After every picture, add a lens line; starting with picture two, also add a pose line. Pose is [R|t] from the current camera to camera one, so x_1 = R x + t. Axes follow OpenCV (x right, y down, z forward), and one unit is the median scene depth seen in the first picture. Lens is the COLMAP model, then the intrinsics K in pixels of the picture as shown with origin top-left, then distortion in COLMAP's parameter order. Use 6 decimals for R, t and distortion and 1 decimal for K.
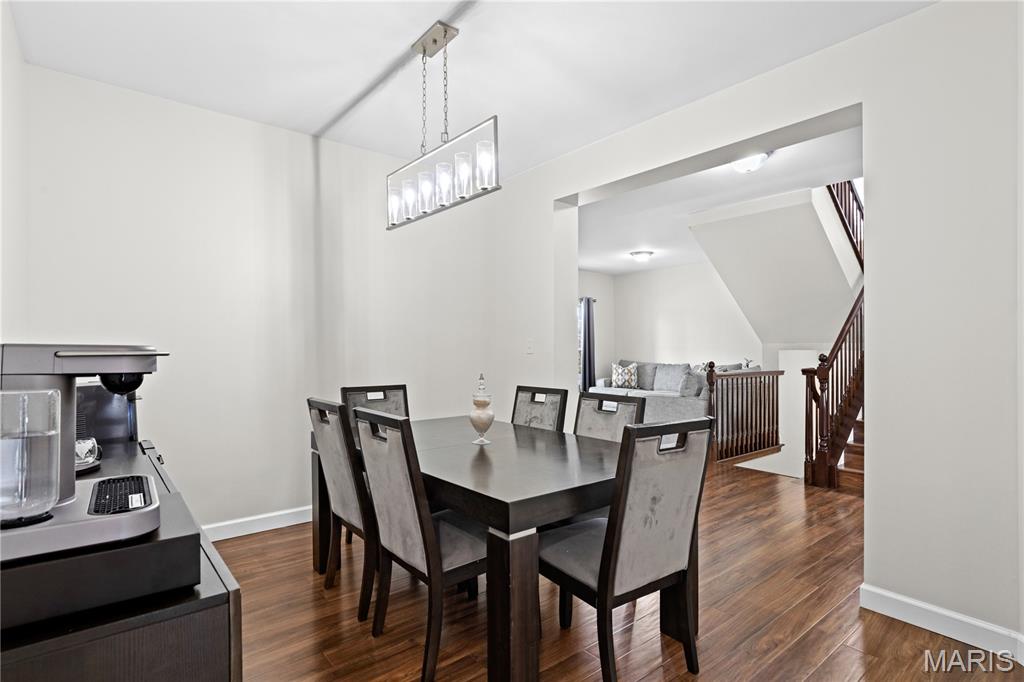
lens RADIAL K [[515.7, 0, 510.5], [0, 515.7, 341.8], [0, 0, 1]] dist [-0.003179, -0.000197]
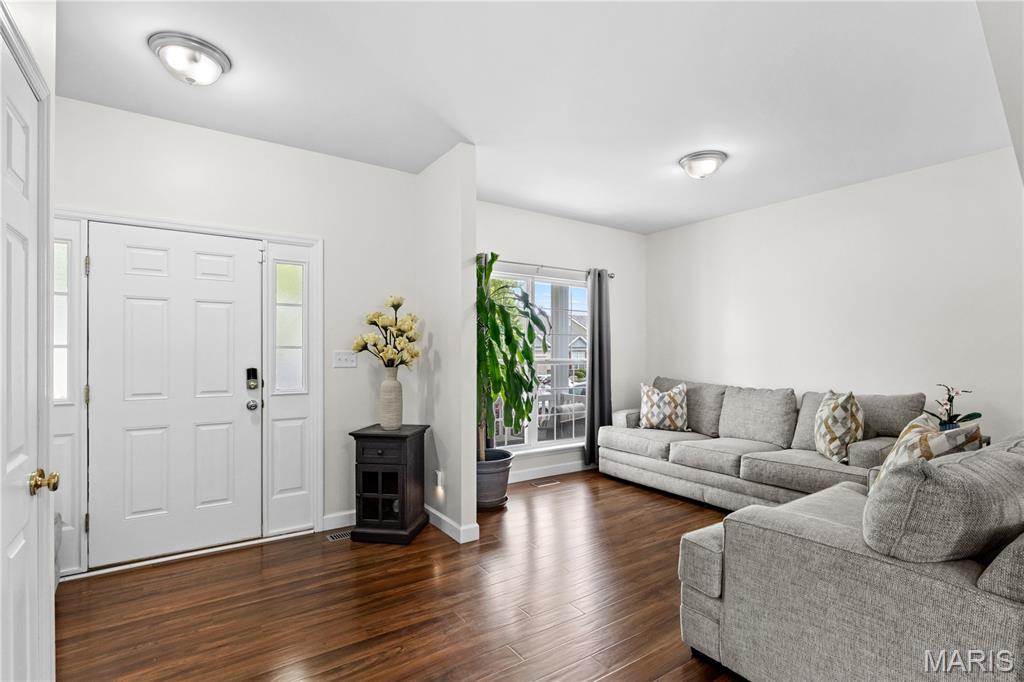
lens RADIAL K [[495.8, 0, 514.1], [0, 495.8, 348.0], [0, 0, 1]] dist [0.000642, -0.000054]
pose [[0.996282, -0.000373, -0.086150, 0.107002], [0.000137, 0.999996, -0.002743, 0.003720], [0.086151, 0.002721, 0.996278, 0.454289]]
